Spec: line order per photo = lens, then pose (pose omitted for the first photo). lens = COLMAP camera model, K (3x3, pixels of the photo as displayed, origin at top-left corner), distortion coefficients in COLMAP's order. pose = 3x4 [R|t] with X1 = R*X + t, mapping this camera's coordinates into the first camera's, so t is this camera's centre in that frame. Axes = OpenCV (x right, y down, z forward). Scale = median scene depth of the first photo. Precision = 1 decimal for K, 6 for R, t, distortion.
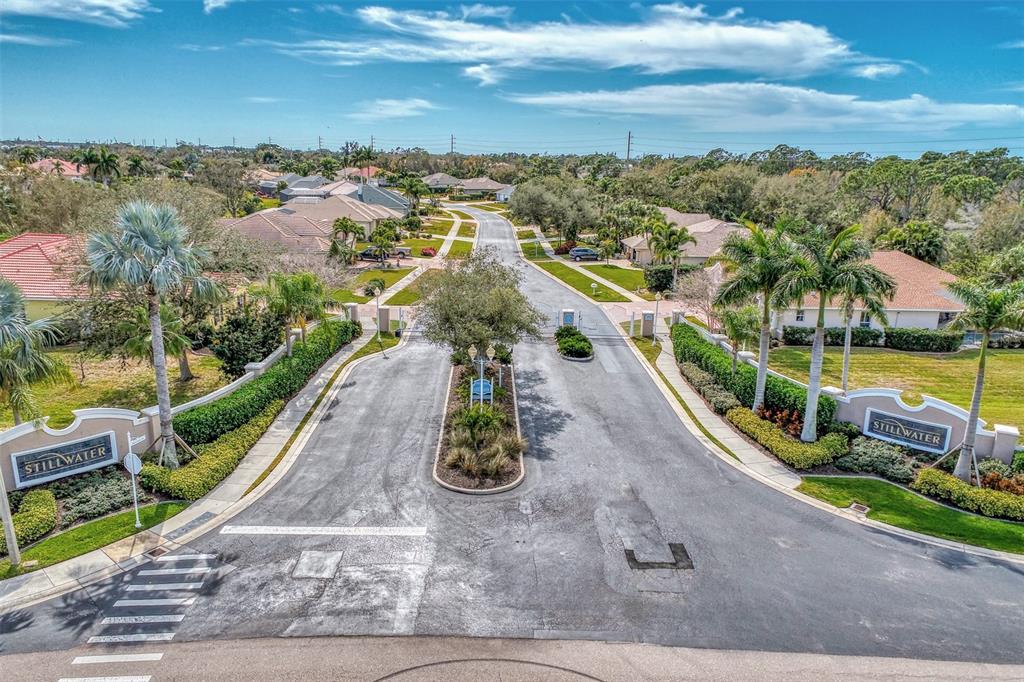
lens RADIAL K [[726.7, 0, 515.1], [0, 726.7, 343.4], [0, 0, 1]] dist [0.066997, 0.003392]
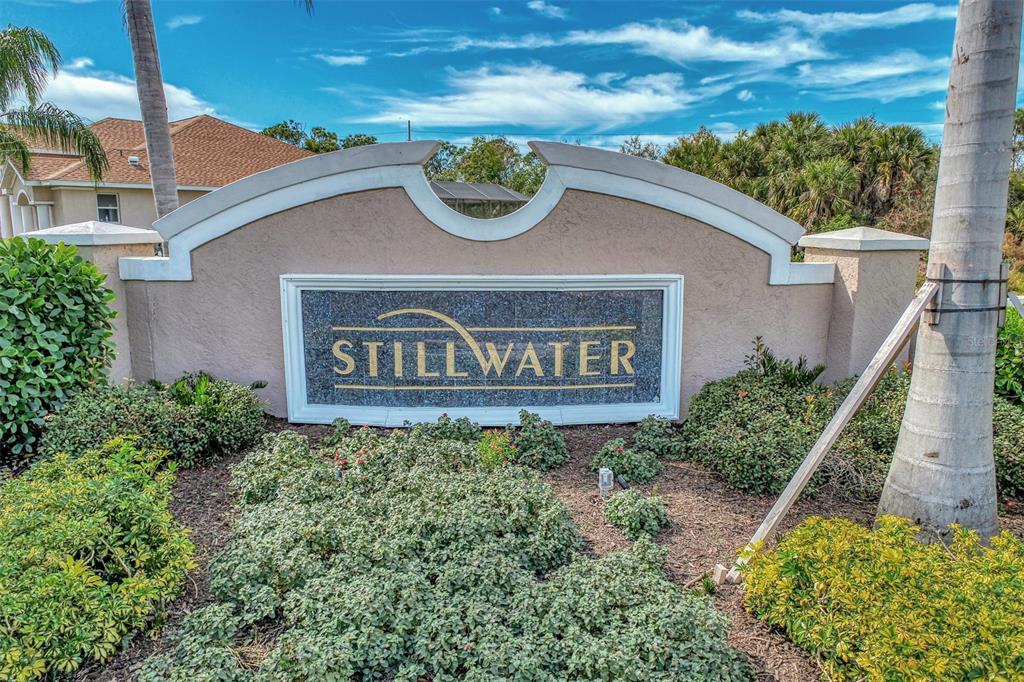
lens RADIAL K [[726.7, 0, 513.4], [0, 726.7, 342.6], [0, 0, 1]] dist [0.066997, 0.003392]
pose [[0.722730, -0.133464, 0.678121, 0.399487], [0.189684, 0.981805, -0.008928, 0.117264], [-0.664591, 0.135081, 0.734896, 0.844160]]
